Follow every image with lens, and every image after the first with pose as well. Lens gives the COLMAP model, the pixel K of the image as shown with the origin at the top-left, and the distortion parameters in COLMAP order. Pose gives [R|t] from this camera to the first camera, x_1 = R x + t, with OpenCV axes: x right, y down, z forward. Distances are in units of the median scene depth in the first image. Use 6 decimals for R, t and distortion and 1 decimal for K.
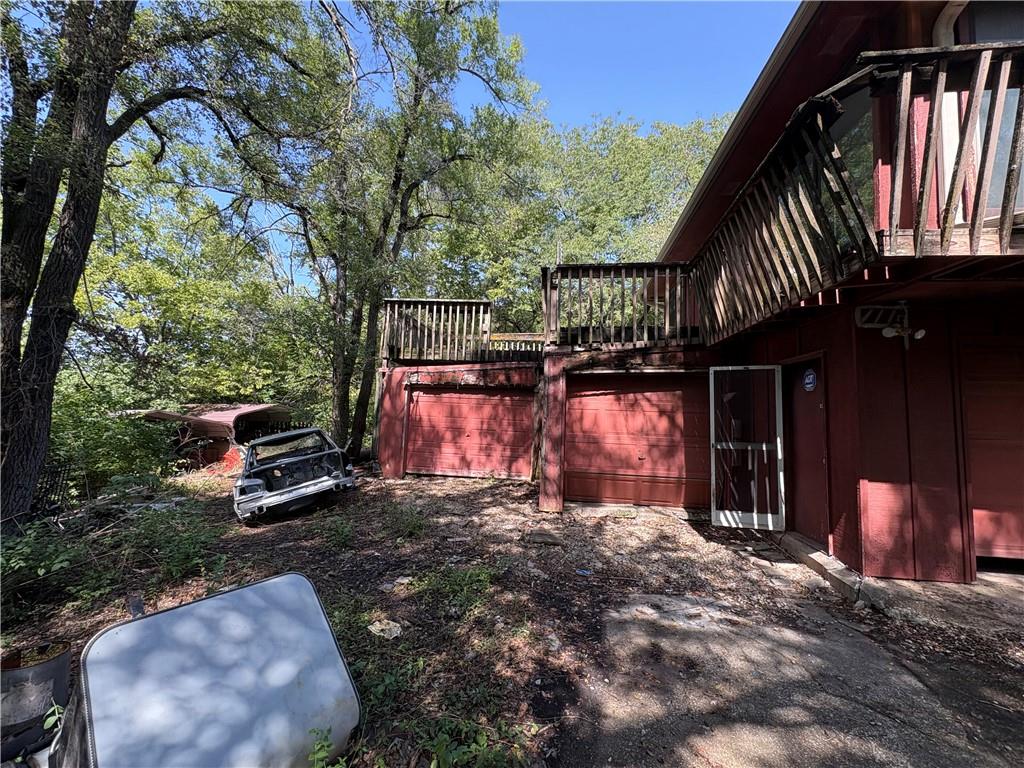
lens RADIAL K [[408.6, 0, 513.7], [0, 408.6, 384.6], [0, 0, 1]] dist [-0.004364, 0.001179]
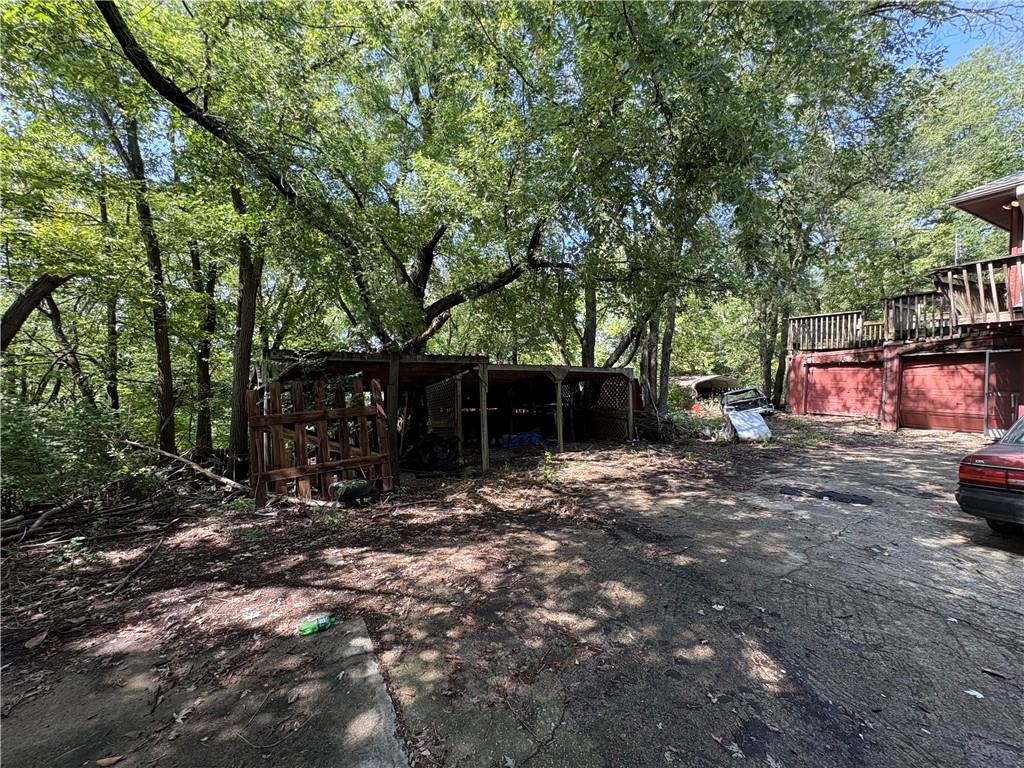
lens RADIAL K [[408.6, 0, 512.6], [0, 408.6, 386.0], [0, 0, 1]] dist [-0.004364, 0.001179]
pose [[0.578027, -0.005412, -0.816000, 0.604416], [0.069972, 0.996624, 0.042957, -0.091438], [0.813012, -0.081927, 0.576454, -1.435393]]
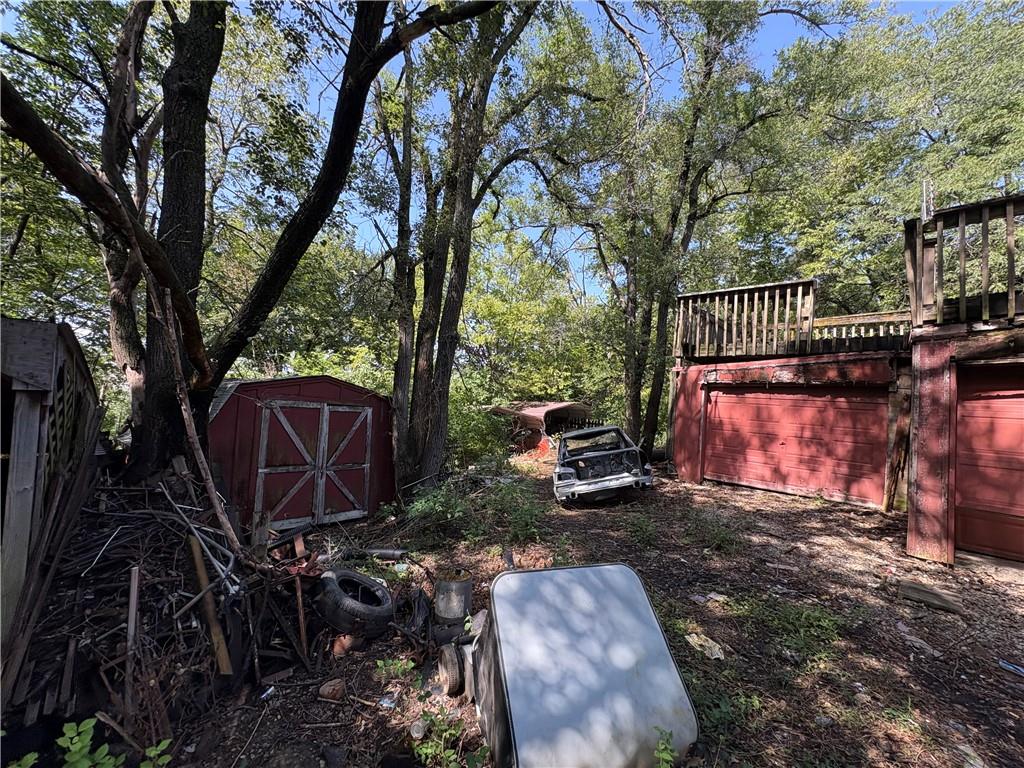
lens RADIAL K [[408.6, 0, 511.5], [0, 408.6, 384.8], [0, 0, 1]] dist [-0.004364, 0.001179]
pose [[0.783409, -0.012981, -0.621371, -0.033271], [0.014550, 0.999891, -0.002544, -0.002664], [0.621336, -0.007048, 0.783512, -0.004659]]
